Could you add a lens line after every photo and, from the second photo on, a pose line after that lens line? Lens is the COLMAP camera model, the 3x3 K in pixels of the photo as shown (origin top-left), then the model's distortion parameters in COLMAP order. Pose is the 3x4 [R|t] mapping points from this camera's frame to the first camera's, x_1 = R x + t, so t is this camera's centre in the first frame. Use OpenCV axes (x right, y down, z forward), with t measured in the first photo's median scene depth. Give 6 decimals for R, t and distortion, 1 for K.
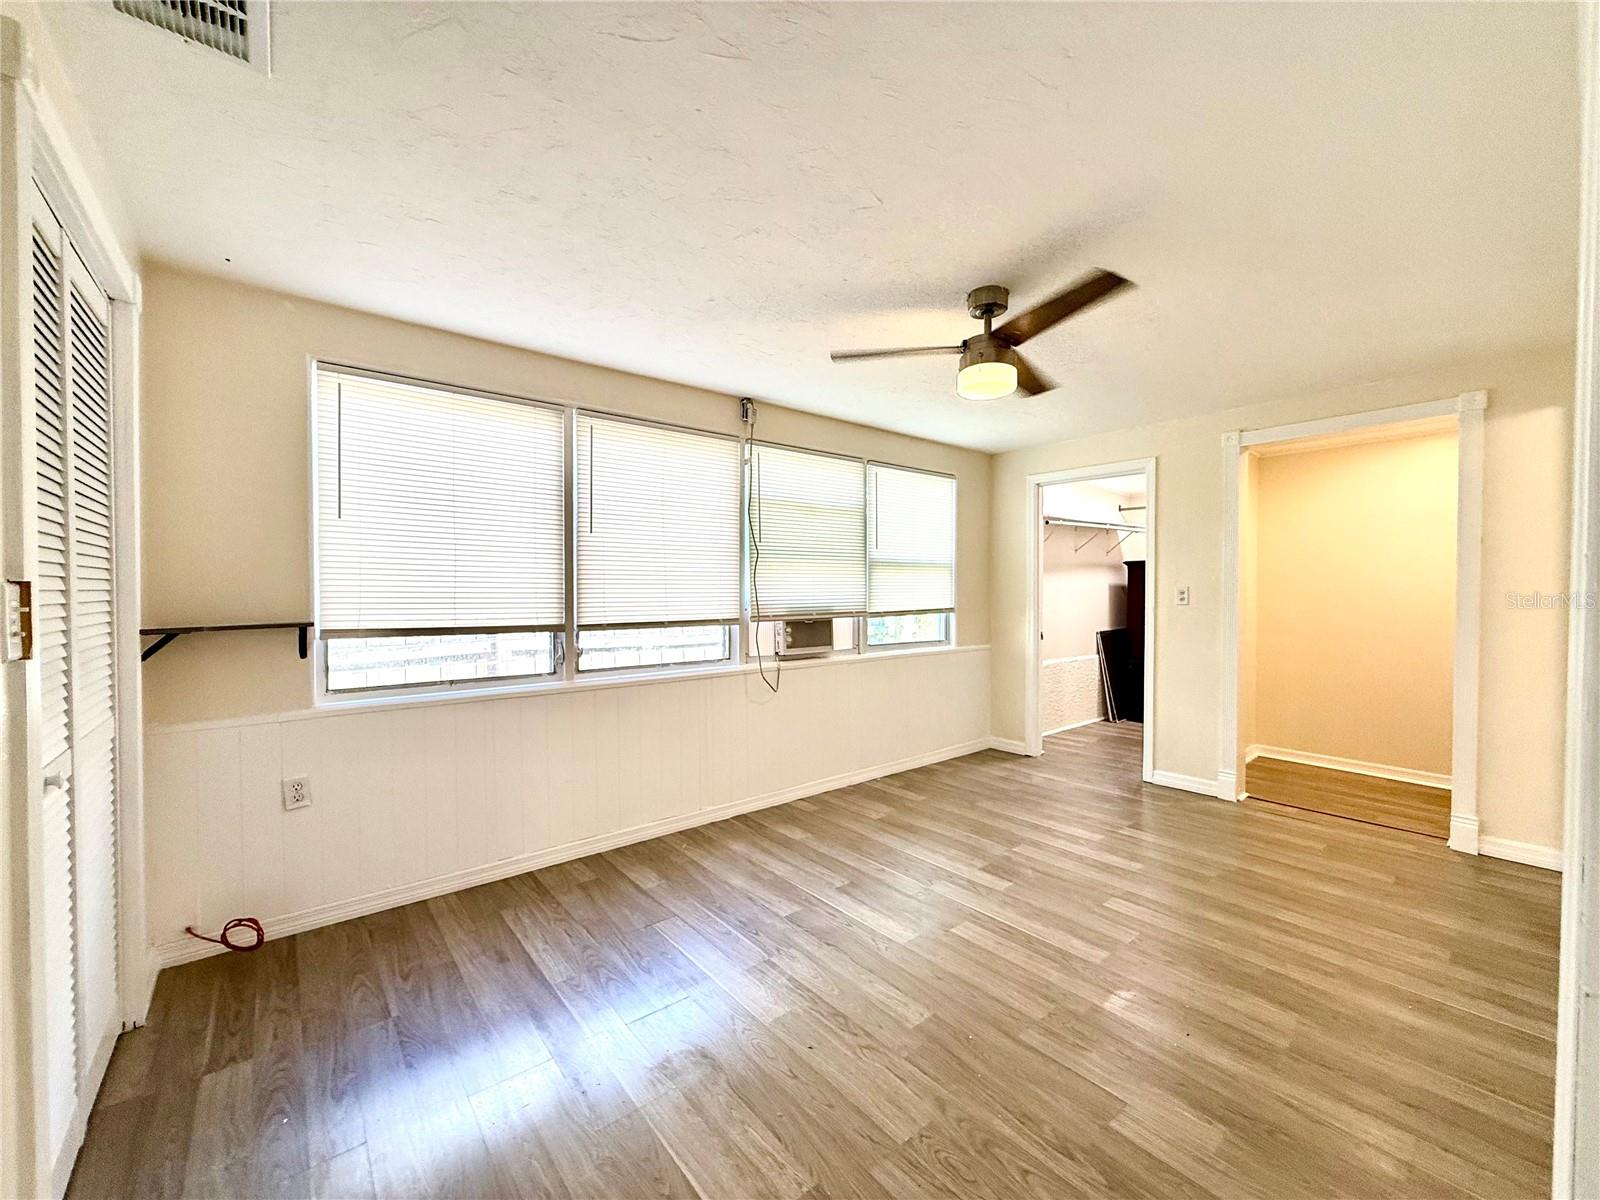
lens RADIAL K [[636.4, 0, 795.4], [0, 636.4, 601.5], [0, 0, 1]] dist [-0.000152, 0.000194]
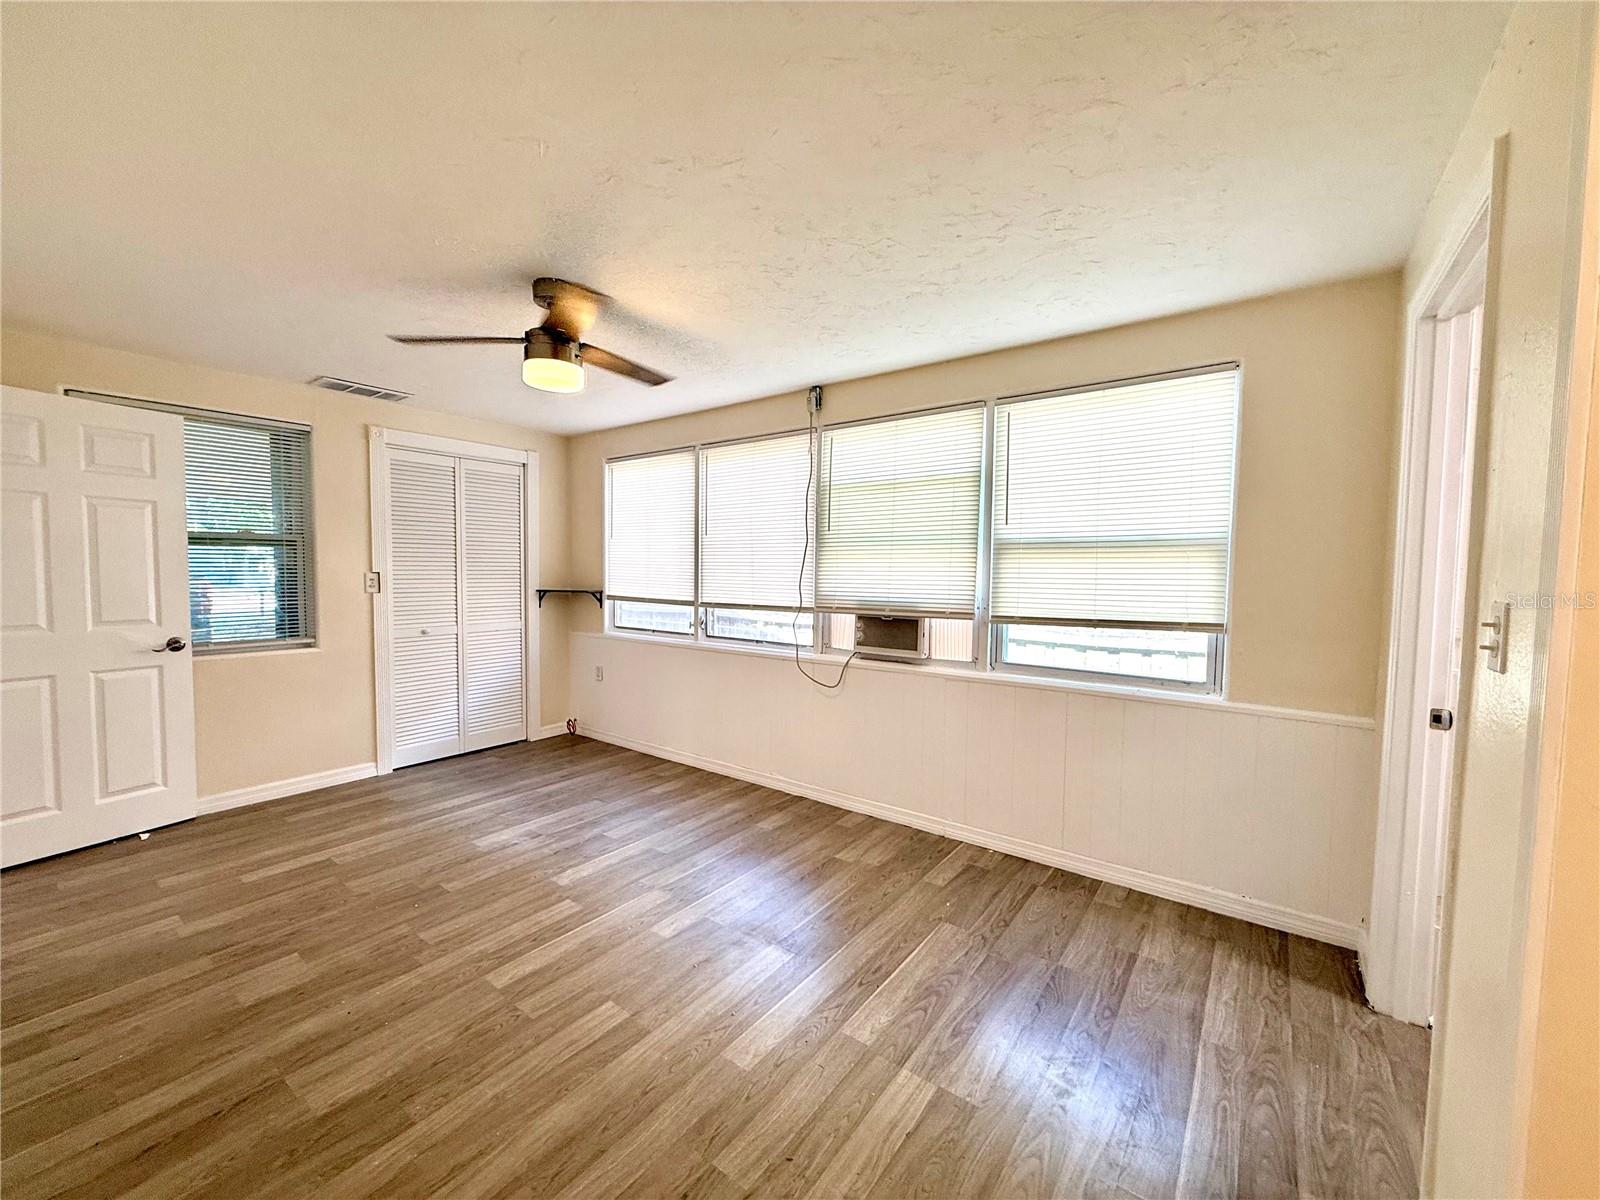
lens RADIAL K [[636.4, 0, 795.4], [0, 636.4, 601.5], [0, 0, 1]] dist [-0.000152, 0.000194]
pose [[0.240868, 0.052703, -0.969126, 0.995060], [-0.028923, 0.998471, 0.047110, -0.033821], [0.970127, 0.016683, 0.242024, 0.814705]]
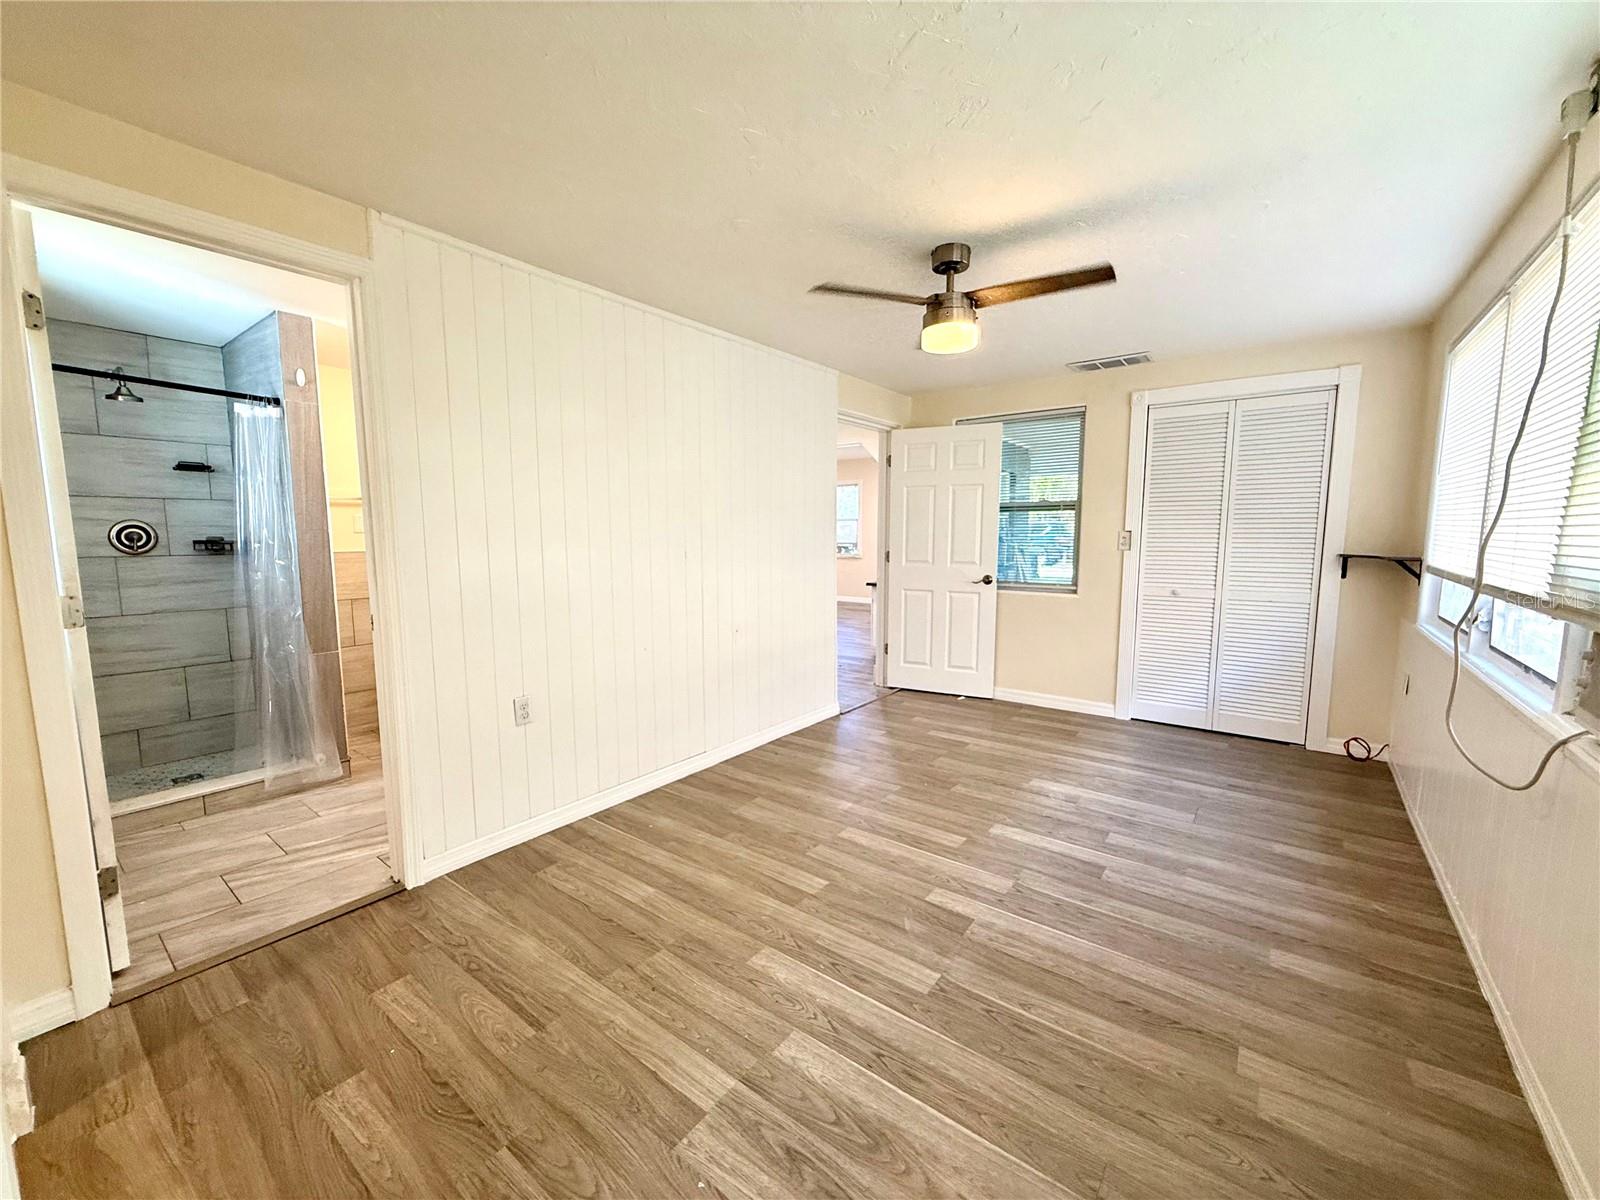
lens RADIAL K [[636.4, 0, 795.4], [0, 636.4, 601.5], [0, 0, 1]] dist [-0.000152, 0.000194]
pose [[-0.972210, 0.028696, -0.232345, 0.582493], [-0.001897, 0.991461, 0.130389, -0.034497], [0.234103, 0.127206, -0.963854, 1.450323]]
